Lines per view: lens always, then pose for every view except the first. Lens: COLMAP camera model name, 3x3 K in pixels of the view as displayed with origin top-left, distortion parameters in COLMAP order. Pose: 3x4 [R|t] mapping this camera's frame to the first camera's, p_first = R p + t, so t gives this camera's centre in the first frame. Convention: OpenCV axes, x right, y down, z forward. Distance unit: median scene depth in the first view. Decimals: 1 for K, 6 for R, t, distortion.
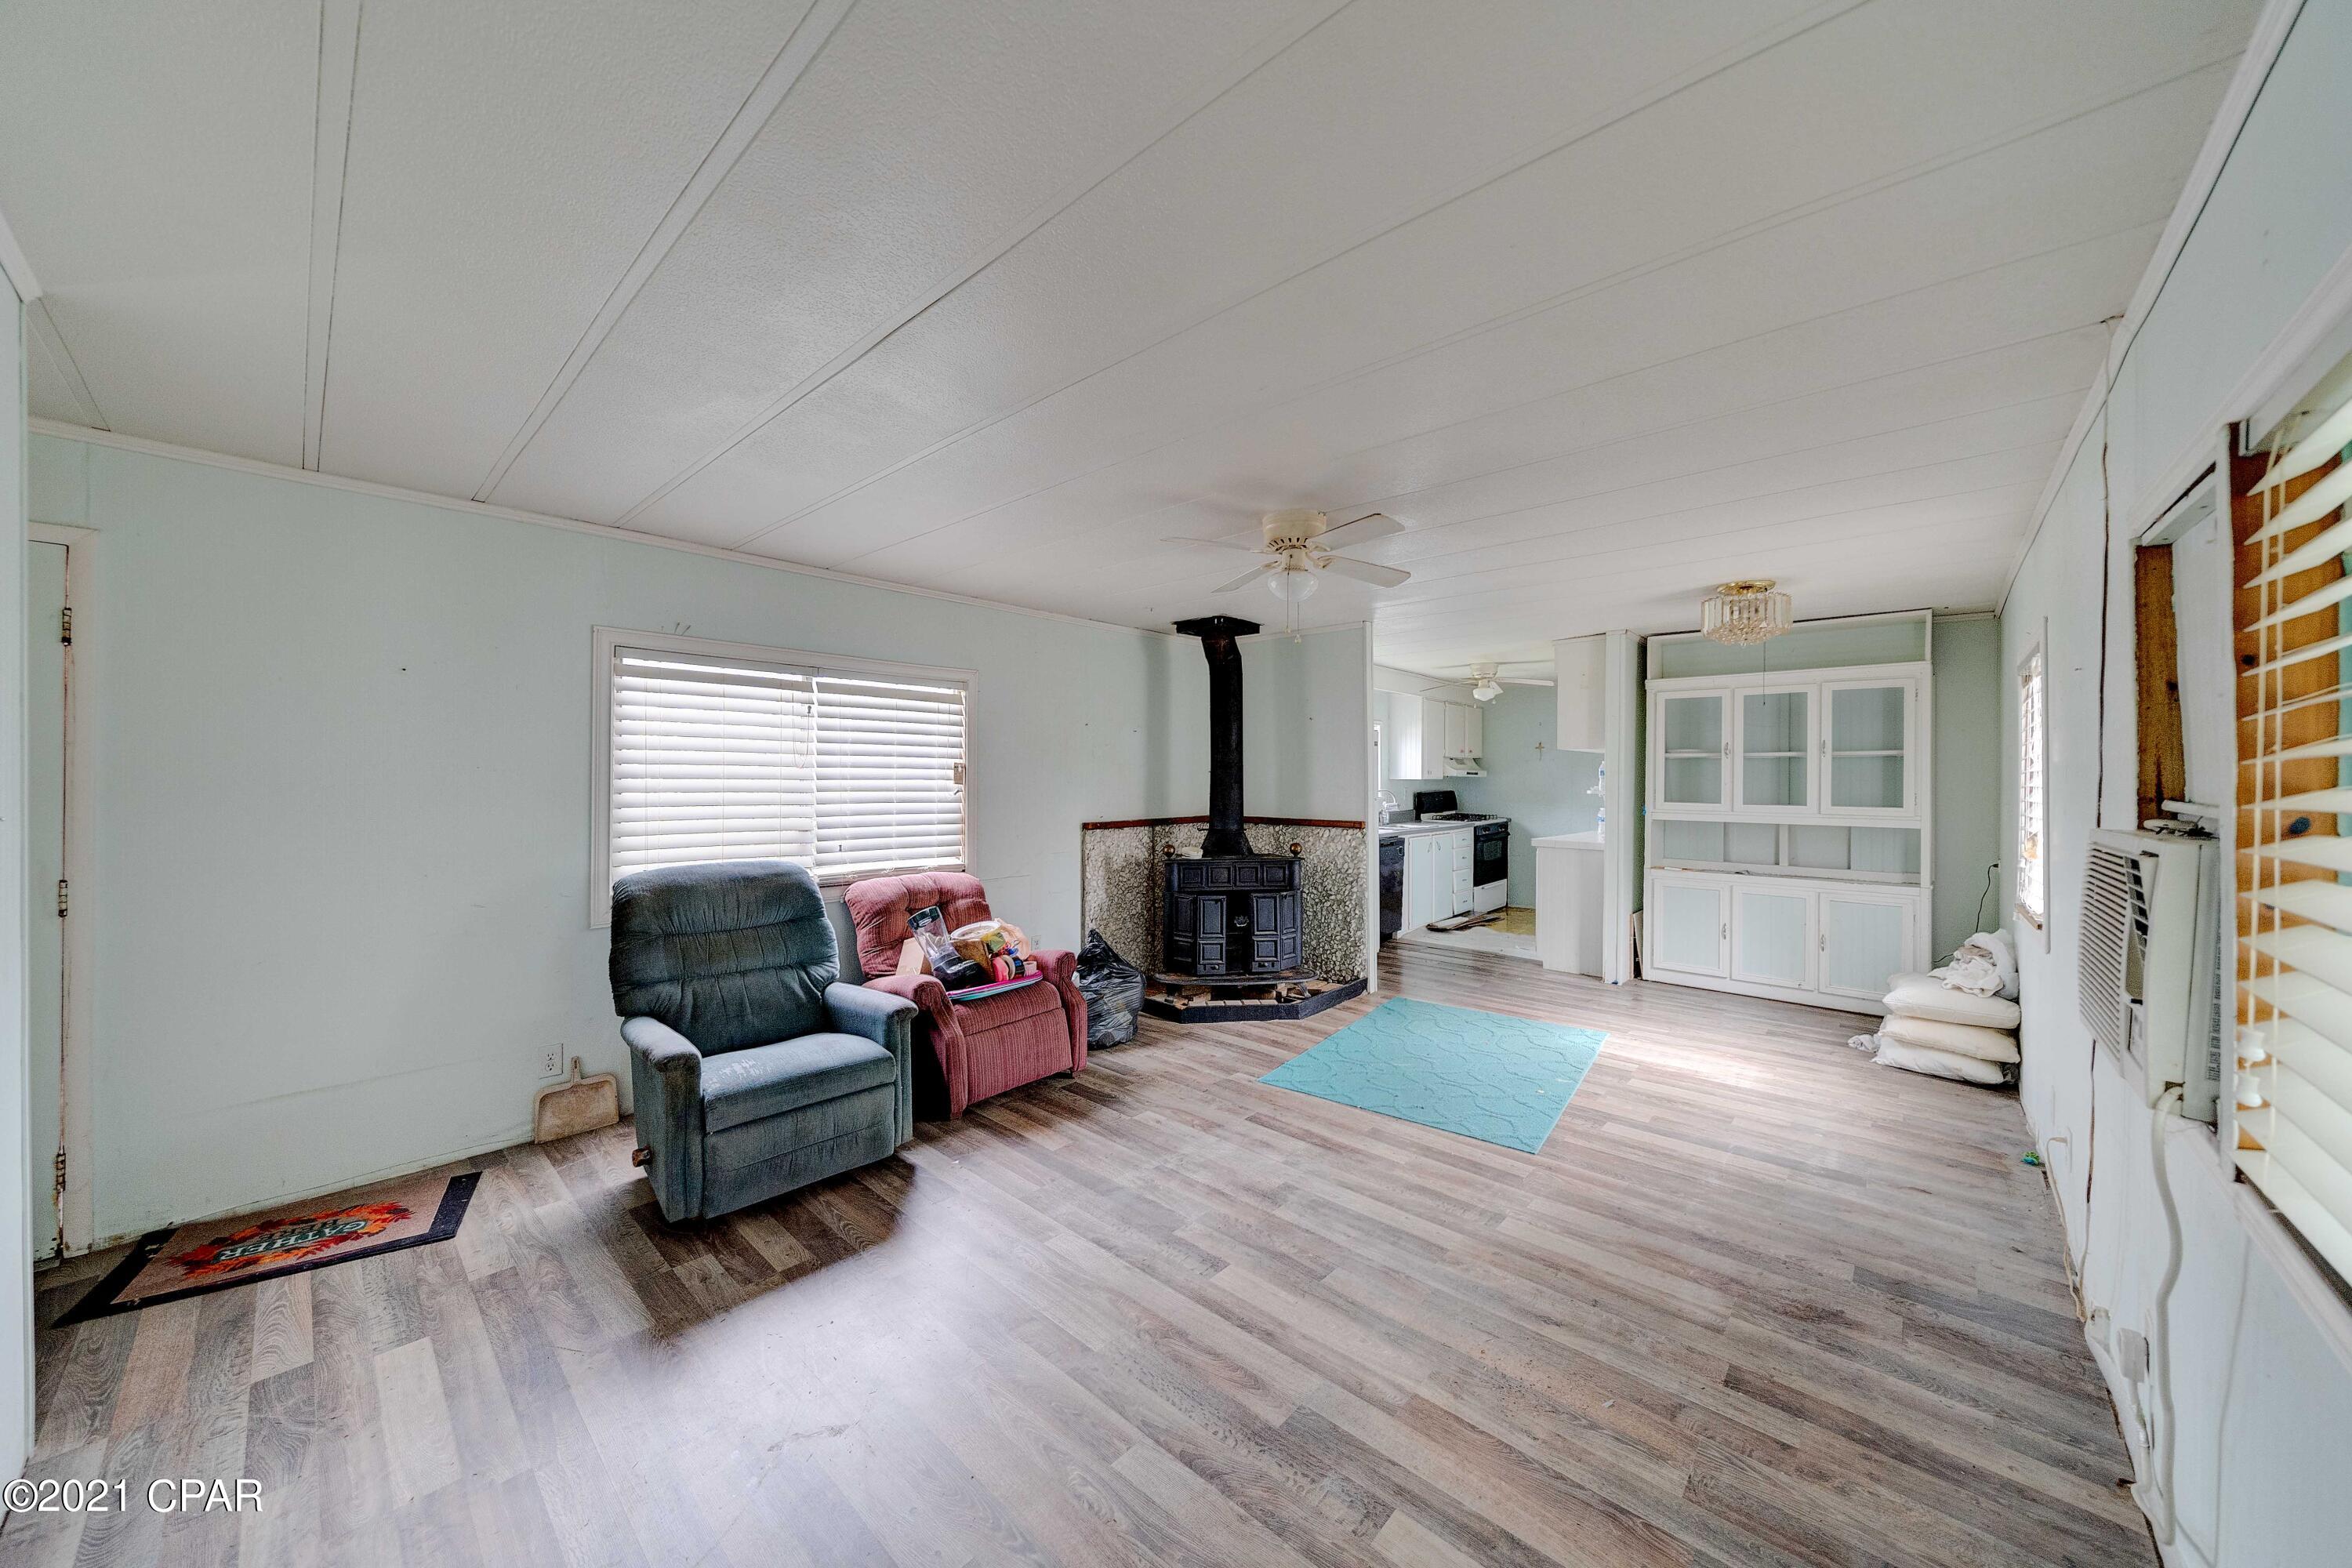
lens RADIAL K [[813.1, 0, 1165.7], [0, 813.1, 785.6], [0, 0, 1]] dist [-0.000079, -0.000004]
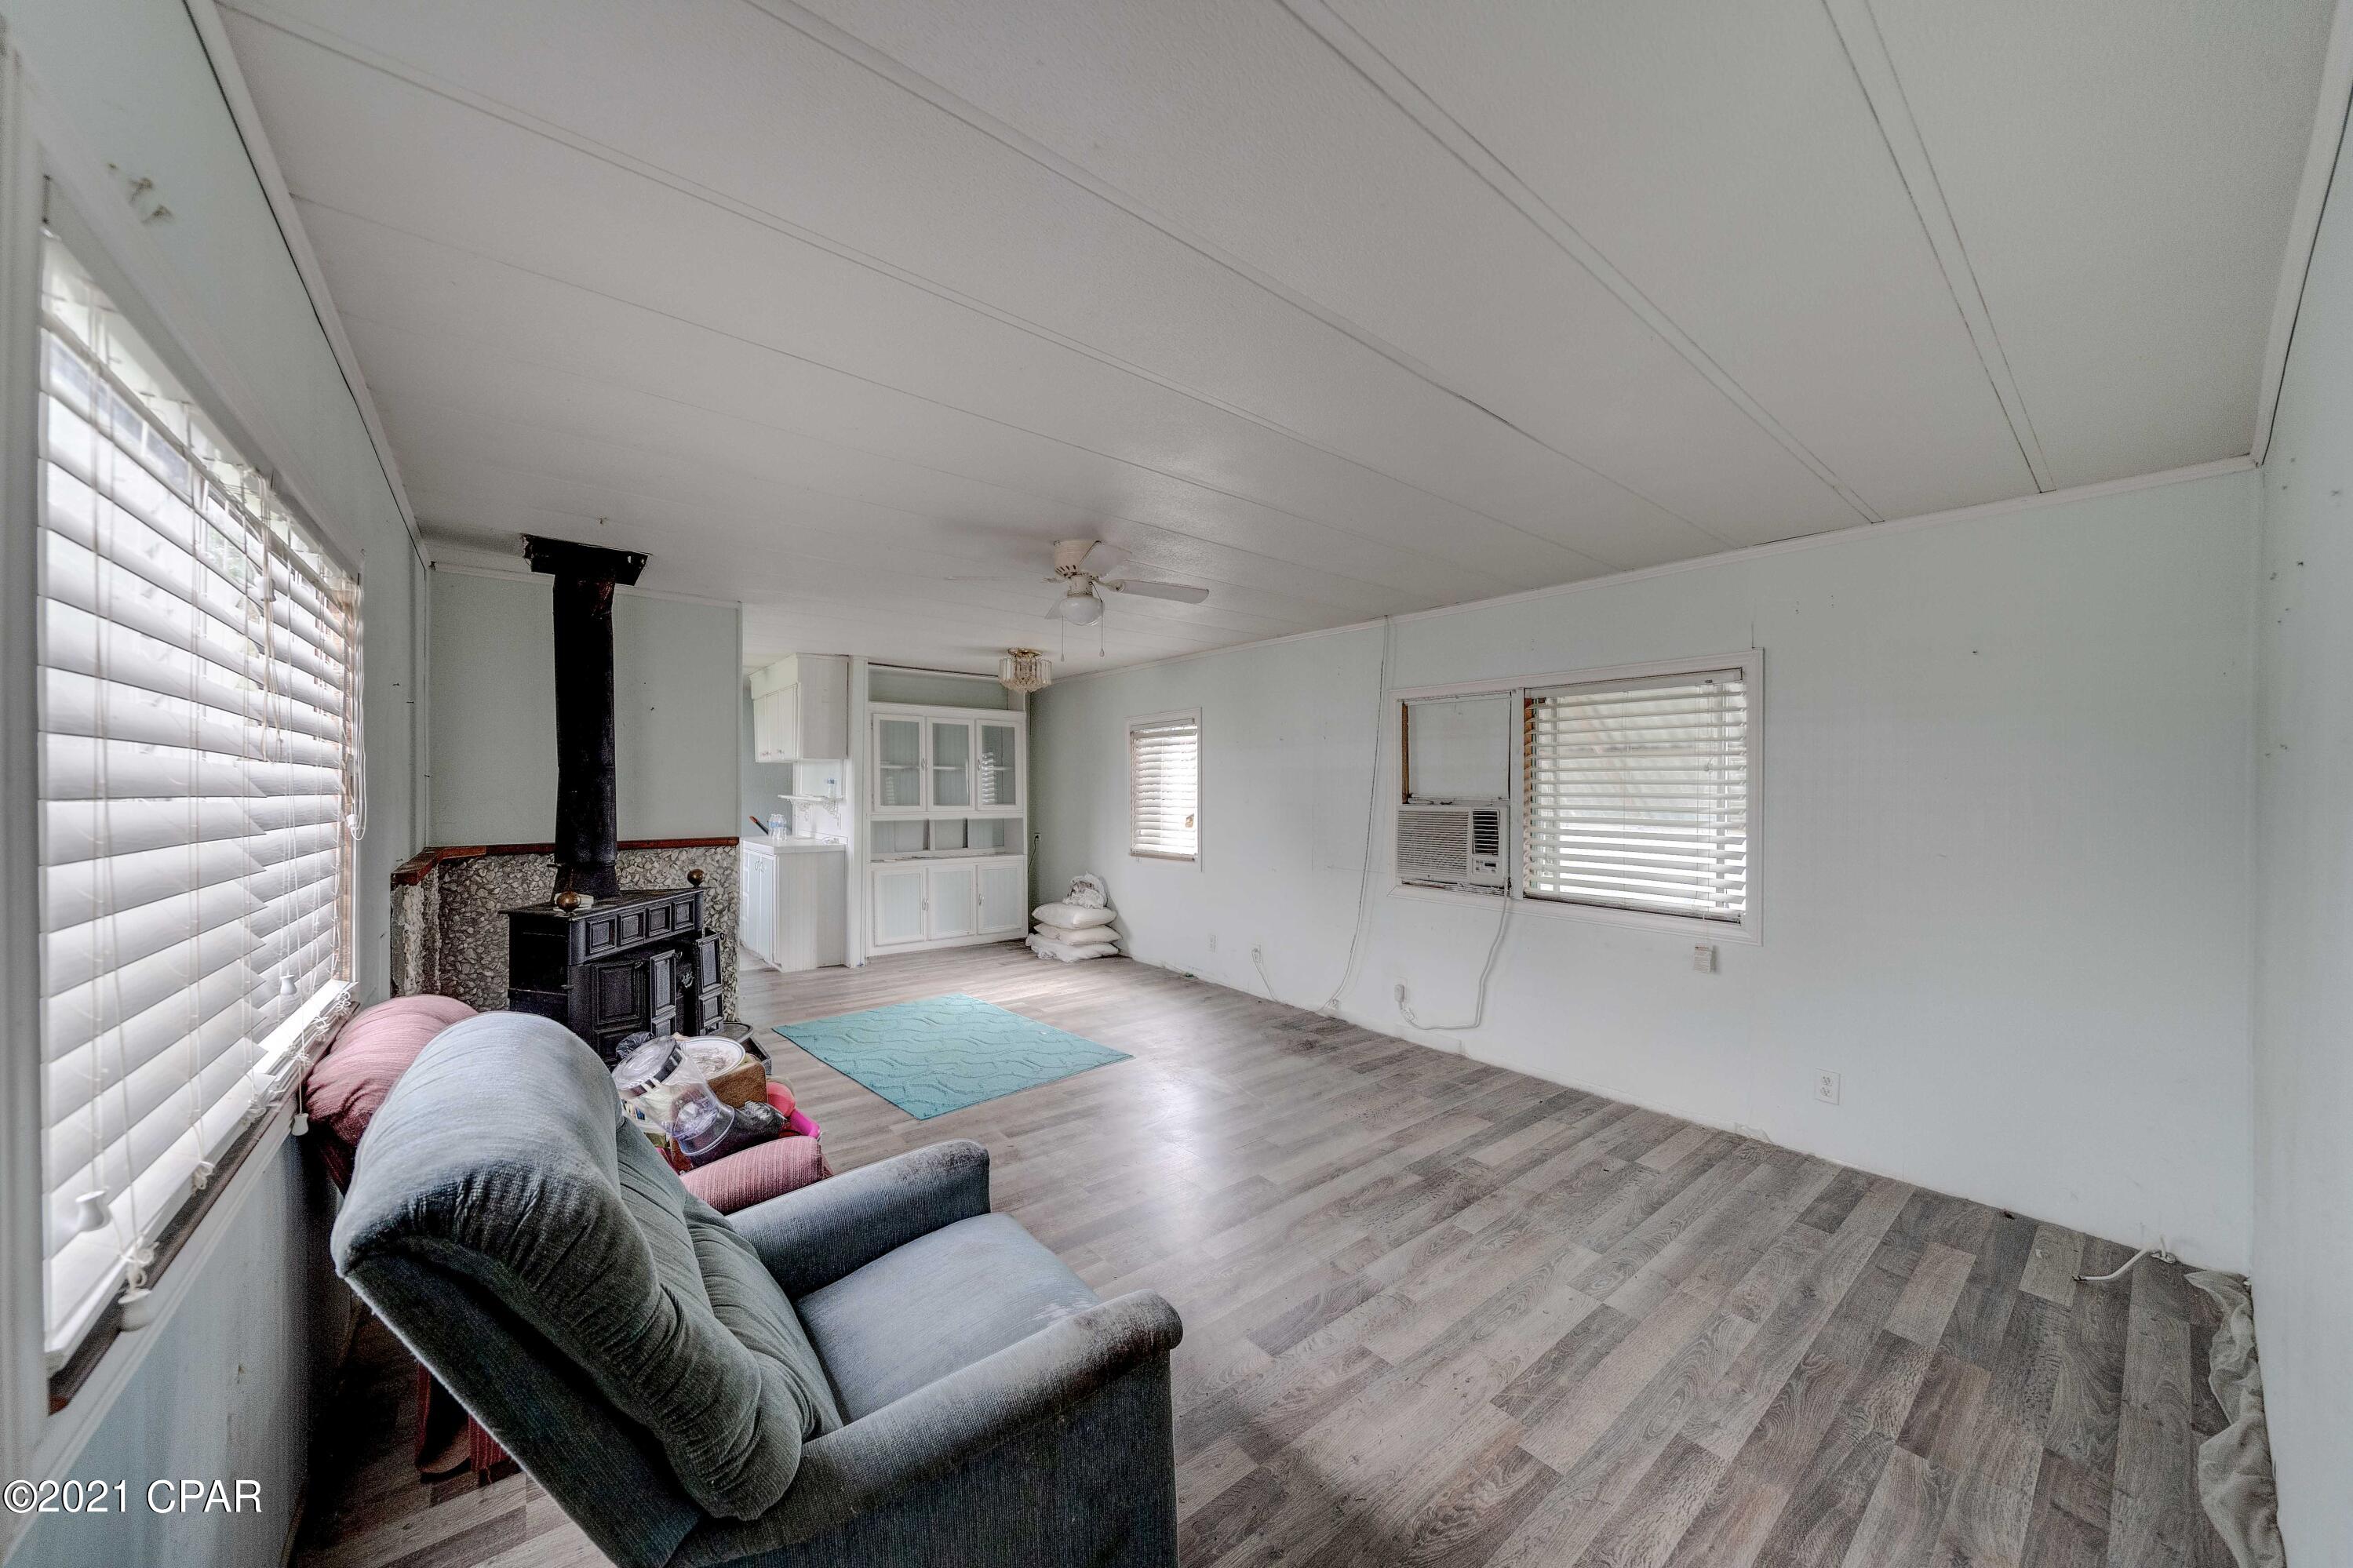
lens RADIAL K [[813.4, 0, 1169.9], [0, 813.4, 785.9], [0, 0, 1]] dist [-0.000079, -0.000004]
pose [[0.147004, -0.000129, 0.989136, -0.793584], [0.010071, 0.999948, -0.001366, -0.004975], [-0.989085, 0.010162, 0.146998, 0.635901]]
